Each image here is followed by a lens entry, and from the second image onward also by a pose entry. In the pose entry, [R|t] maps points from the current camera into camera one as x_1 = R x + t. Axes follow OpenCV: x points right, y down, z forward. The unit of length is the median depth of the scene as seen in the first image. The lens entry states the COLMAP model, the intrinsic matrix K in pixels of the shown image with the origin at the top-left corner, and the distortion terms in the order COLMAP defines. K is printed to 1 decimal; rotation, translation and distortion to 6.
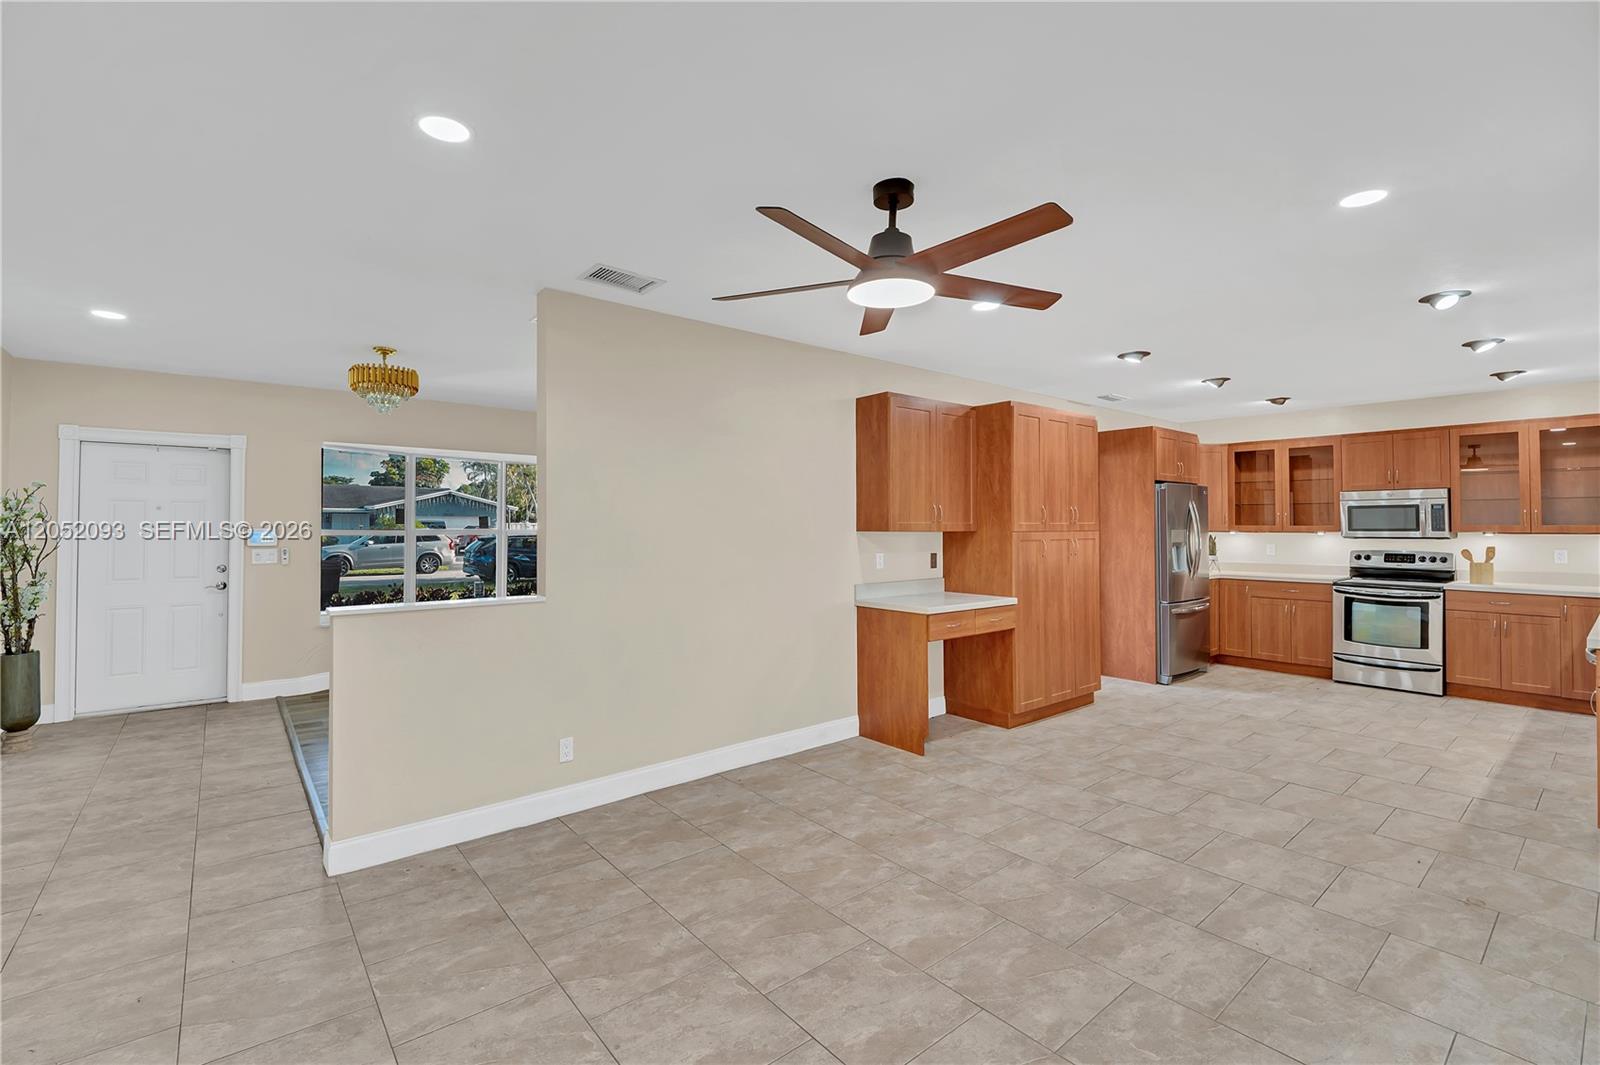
lens RADIAL K [[699.0, 0, 799.1], [0, 699.0, 500.0], [0, 0, 1]] dist [-0.025060, -0.000143]
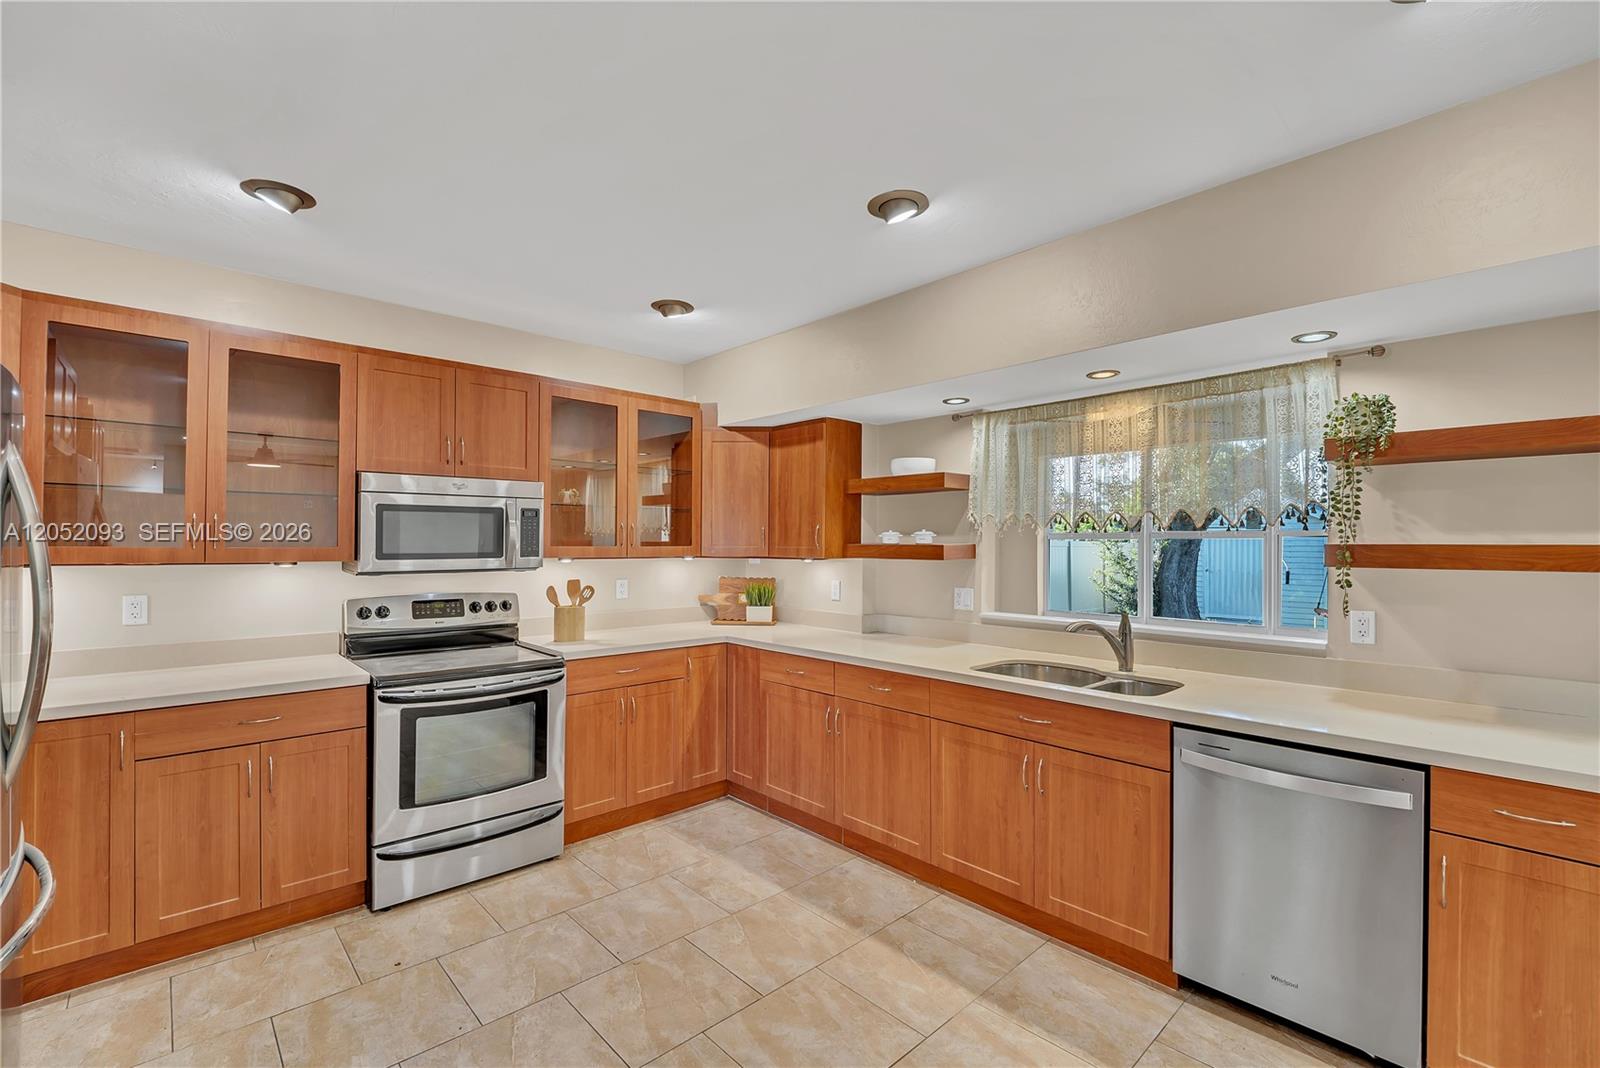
lens RADIAL K [[691.3, 0, 798.3], [0, 691.3, 545.8], [0, 0, 1]] dist [-0.016512, -0.000069]
pose [[-0.060407, -0.006813, 0.998151, 0.341662], [-0.038989, 0.999230, 0.004460, 0.024284], [-0.997412, -0.038648, -0.060626, 0.778600]]
